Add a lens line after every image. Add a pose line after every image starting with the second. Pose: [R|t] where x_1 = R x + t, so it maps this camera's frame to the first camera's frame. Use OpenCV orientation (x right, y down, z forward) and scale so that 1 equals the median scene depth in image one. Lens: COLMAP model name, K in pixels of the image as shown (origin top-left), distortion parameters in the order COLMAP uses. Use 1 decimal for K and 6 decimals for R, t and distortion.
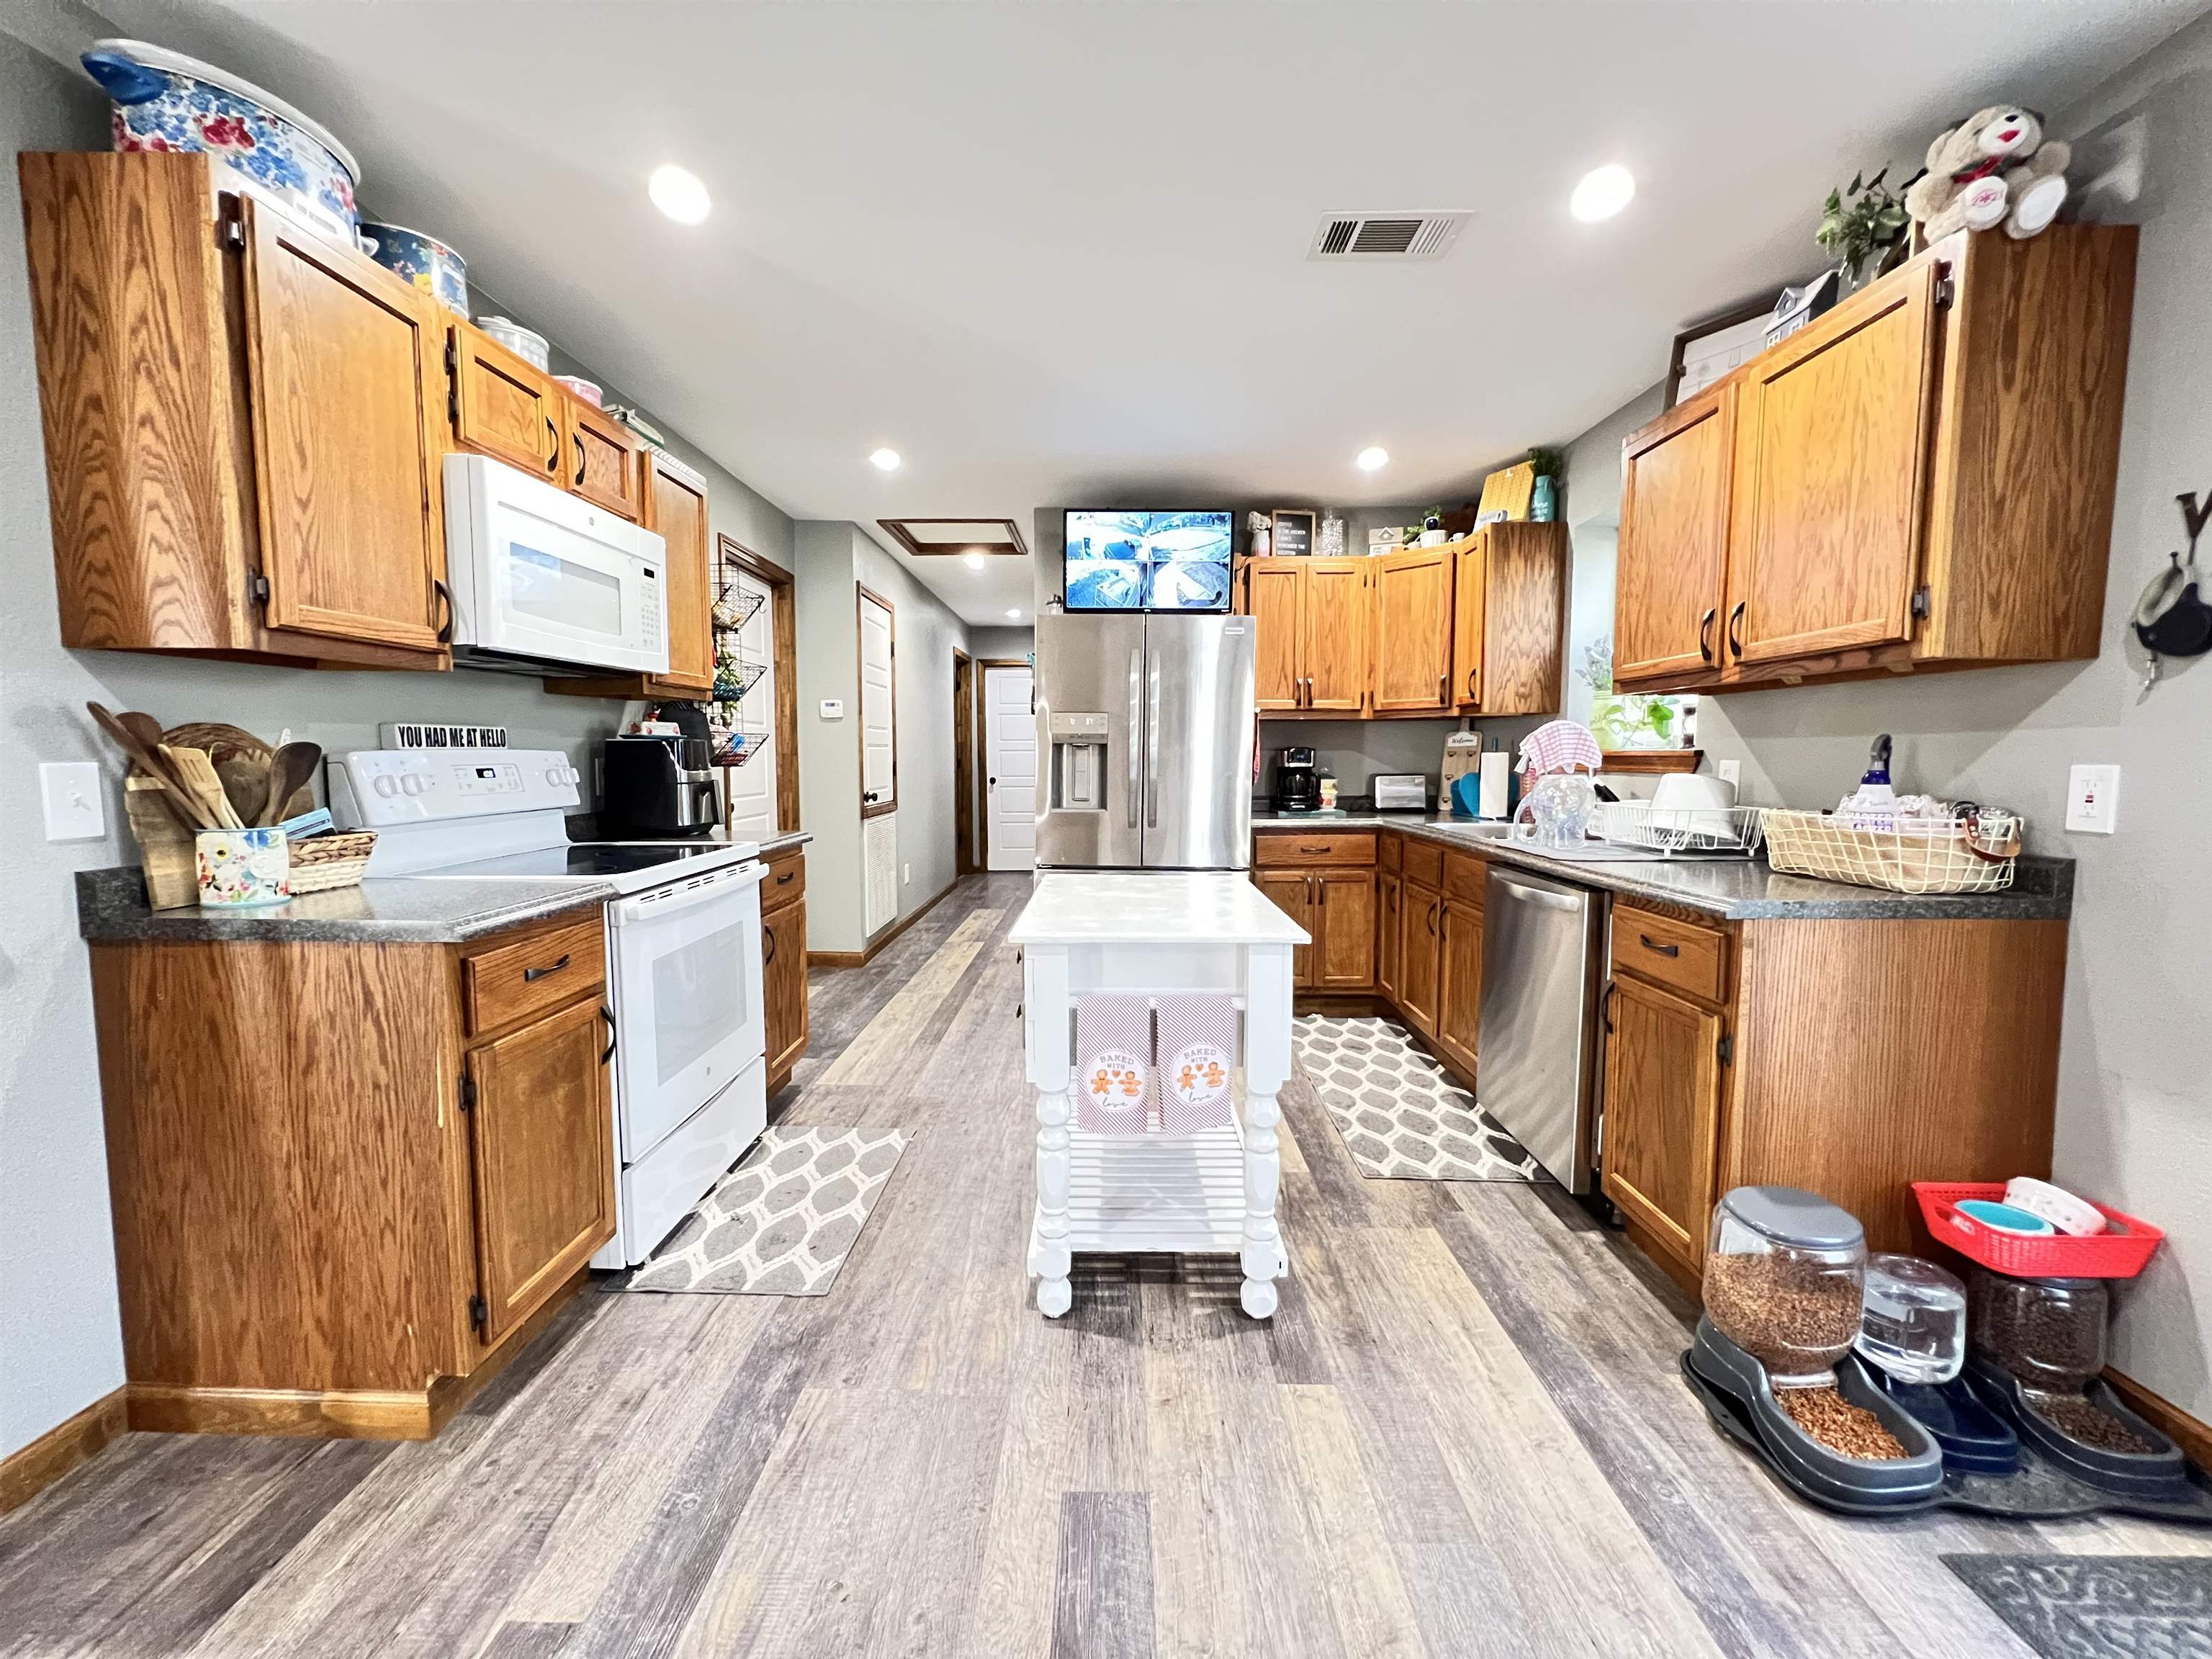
lens RADIAL K [[884.4, 0, 1096.9], [0, 884.4, 824.9], [0, 0, 1]] dist [-0.002146, 0.000654]
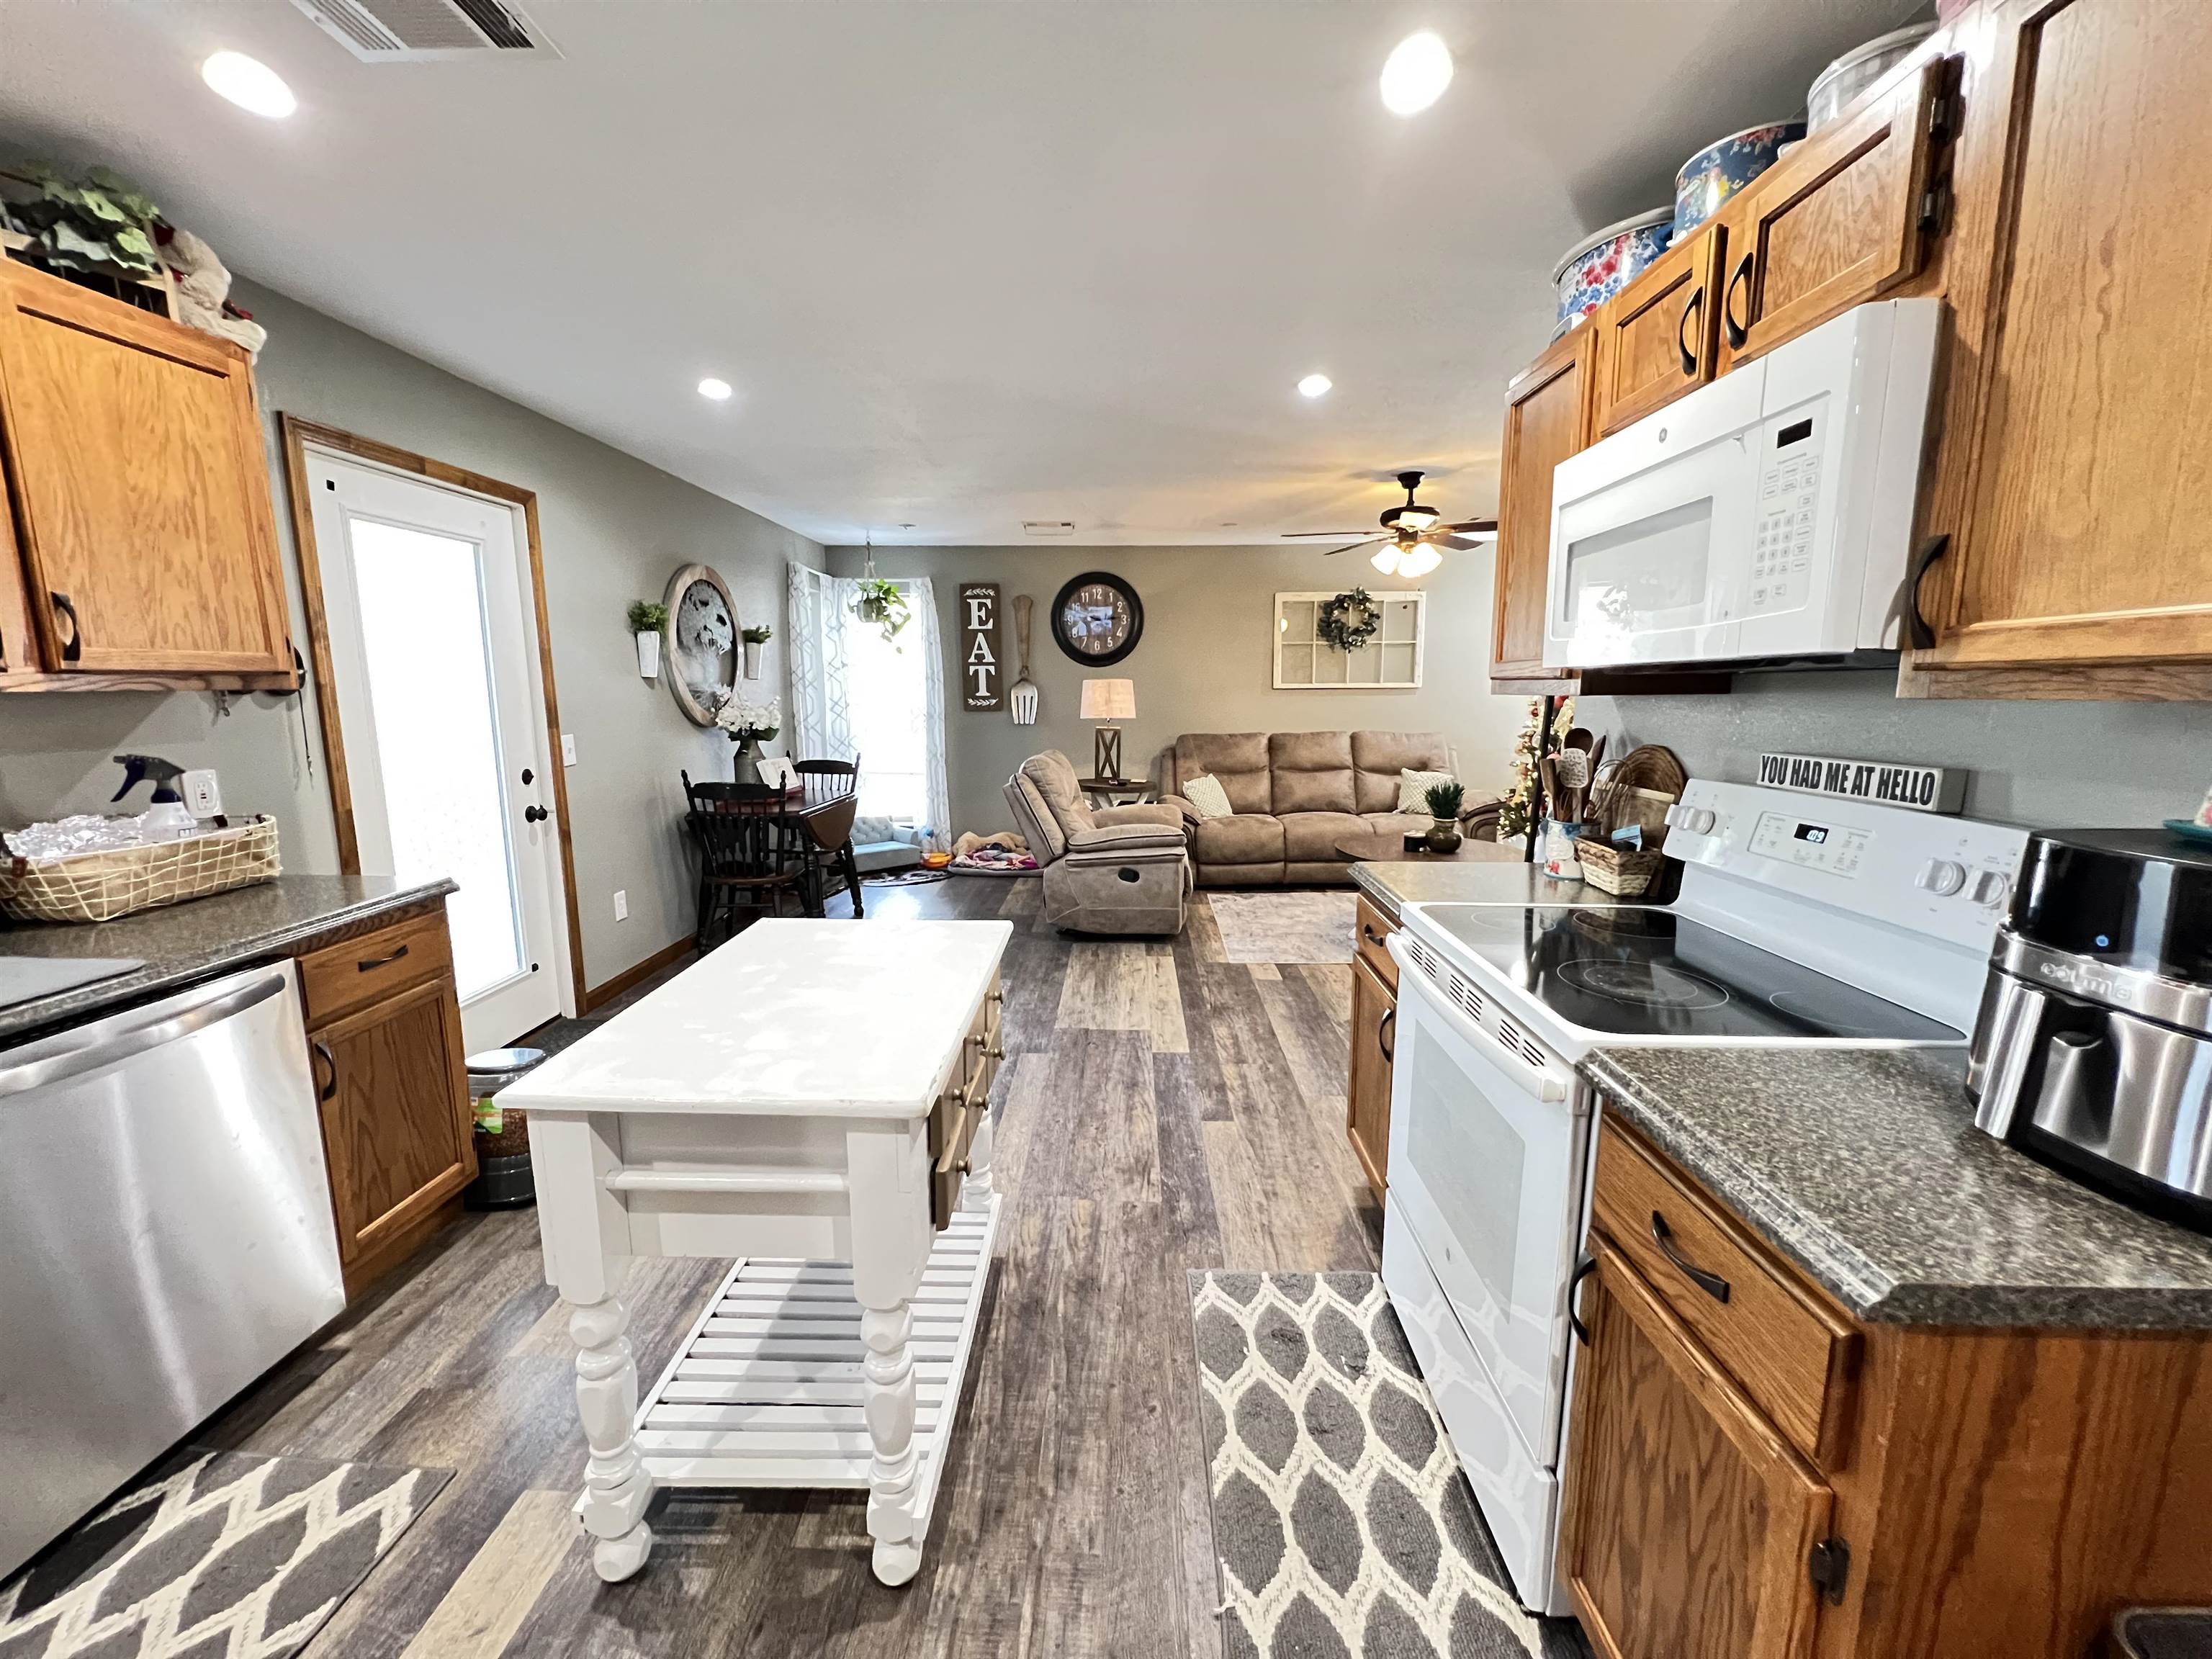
lens RADIAL K [[884.4, 0, 1099.4], [0, 884.4, 826.0], [0, 0, 1]] dist [-0.002146, 0.000654]
pose [[-0.999924, -0.004573, 0.011434, -0.179435], [-0.001742, 0.971689, 0.236256, -0.219987], [-0.012191, 0.236218, -0.971624, 1.661890]]
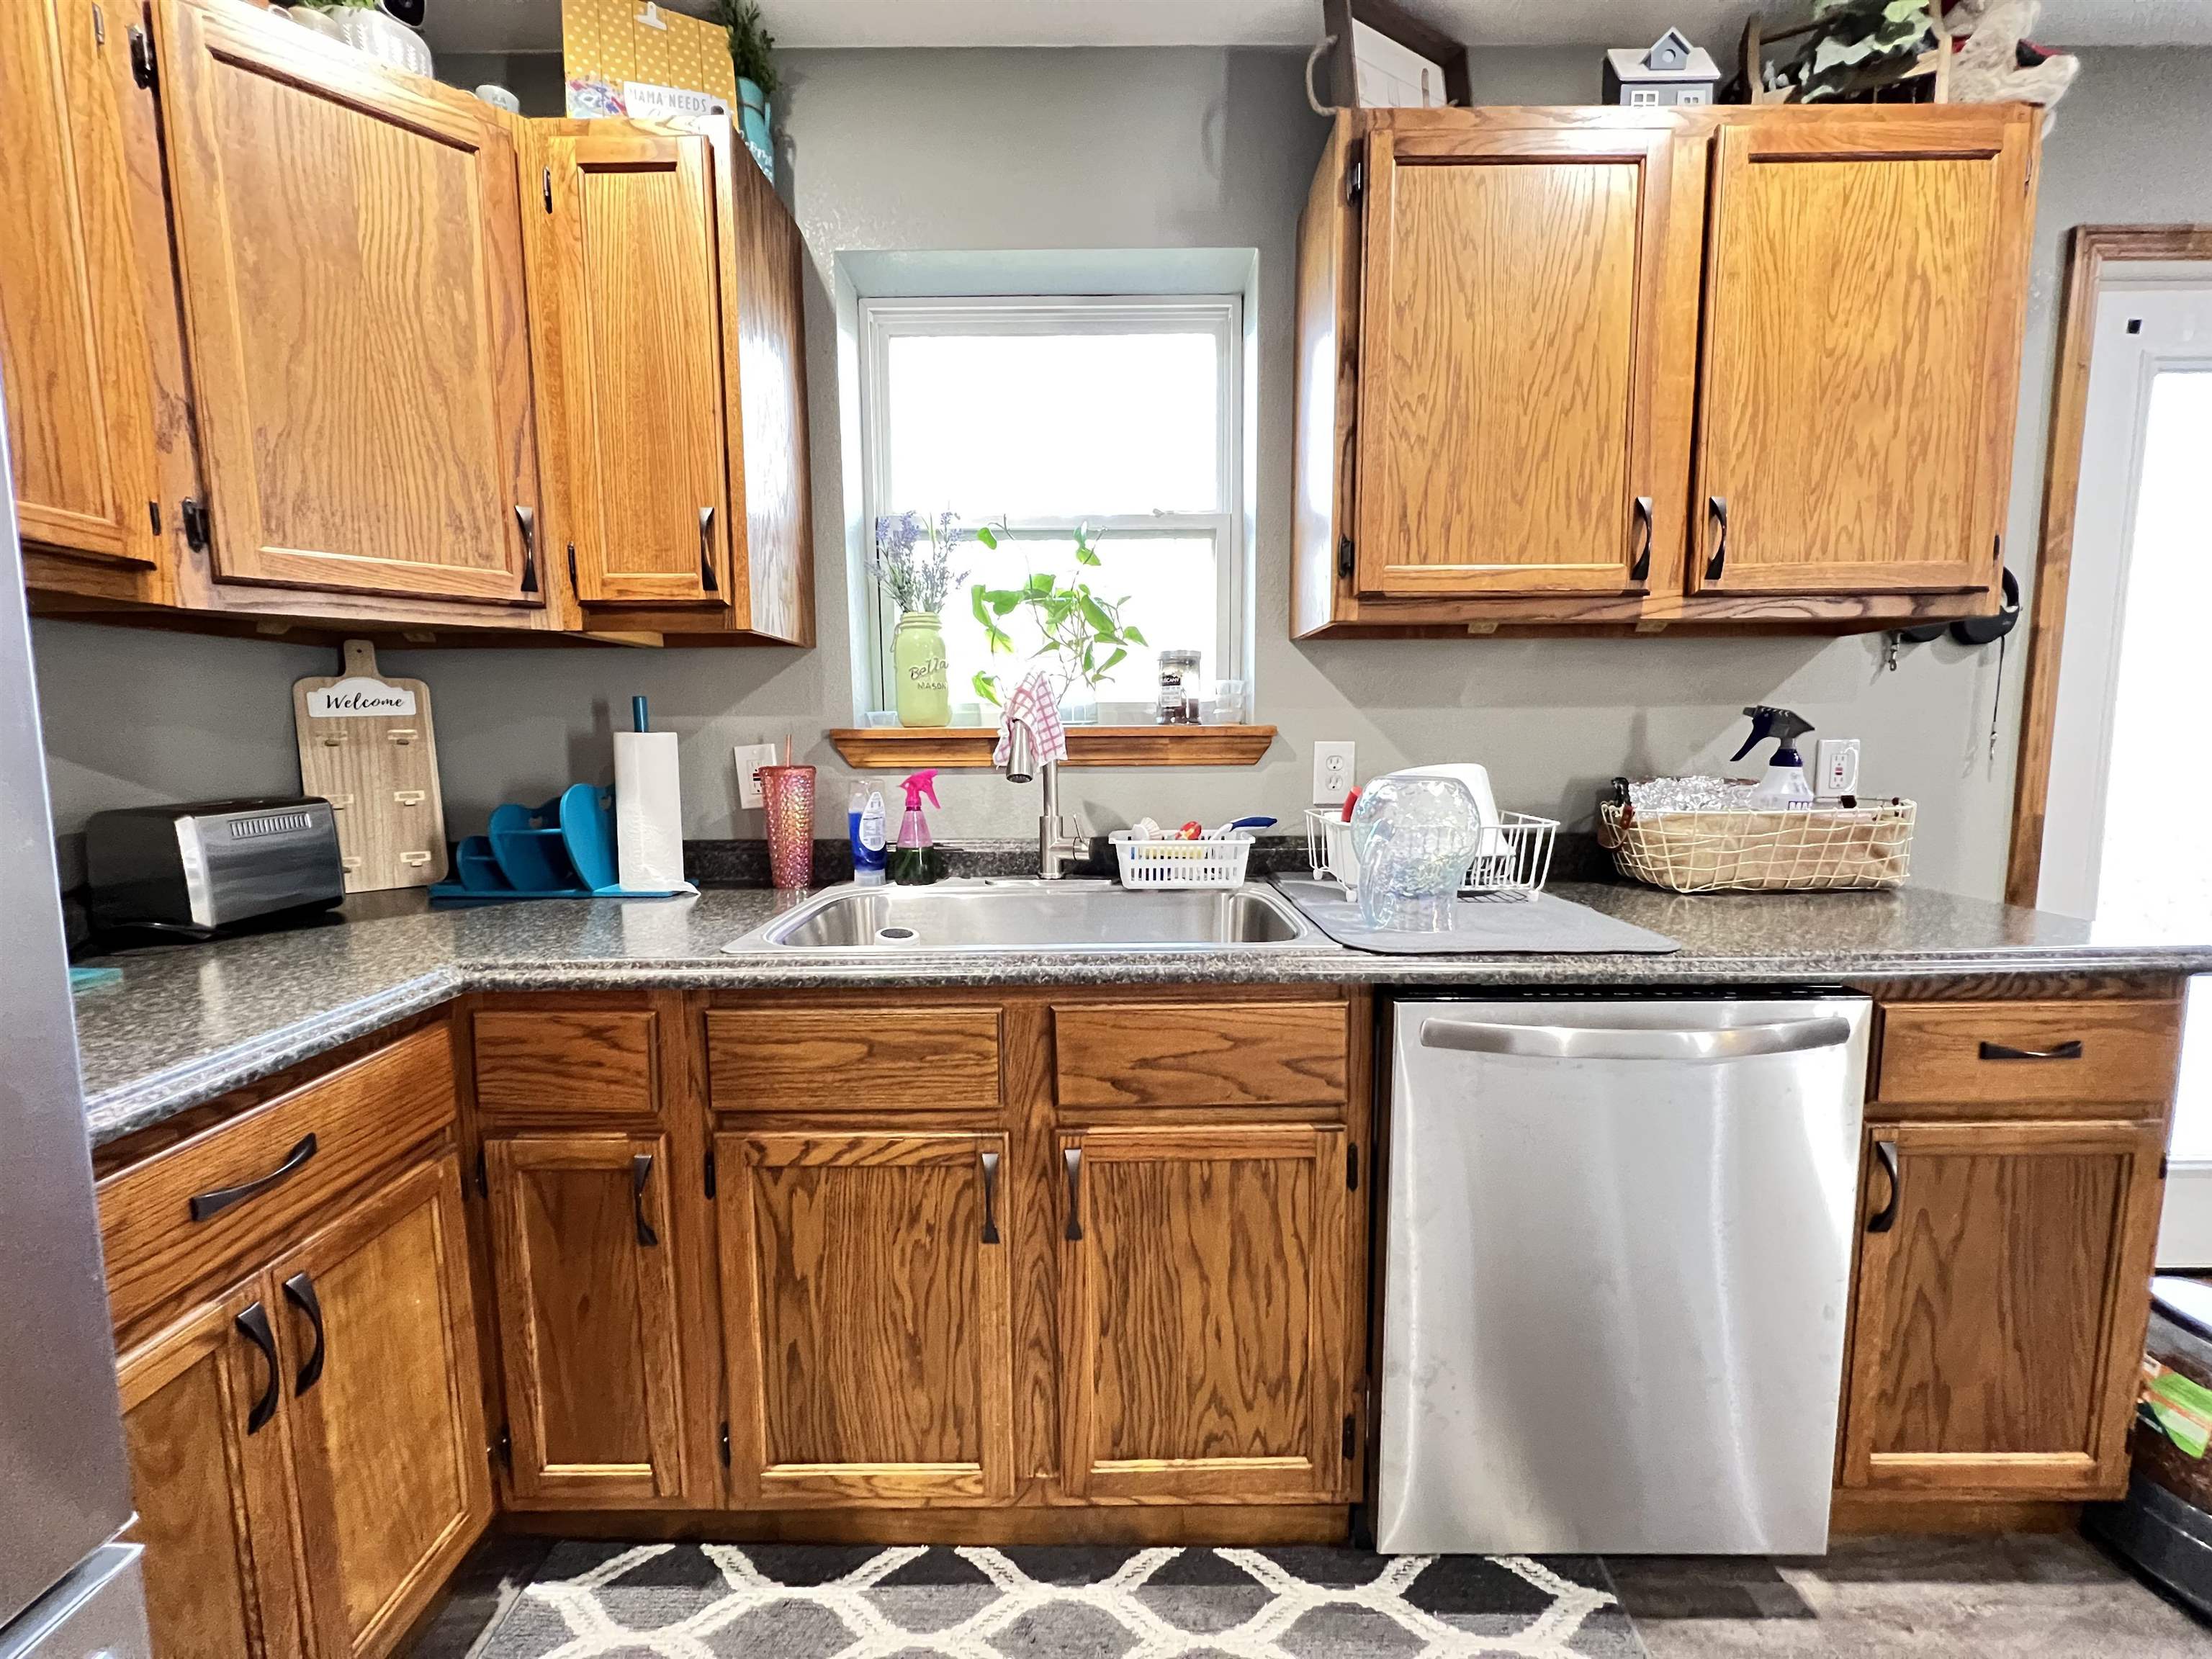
lens RADIAL K [[884.4, 0, 1098.7], [0, 884.4, 824.5], [0, 0, 1]] dist [-0.002146, 0.000654]
pose [[-0.019915, -0.105632, 0.994206, 0.060468], [0.085922, 0.990543, 0.106964, -0.112685], [-0.996103, 0.087554, -0.010651, 1.376673]]
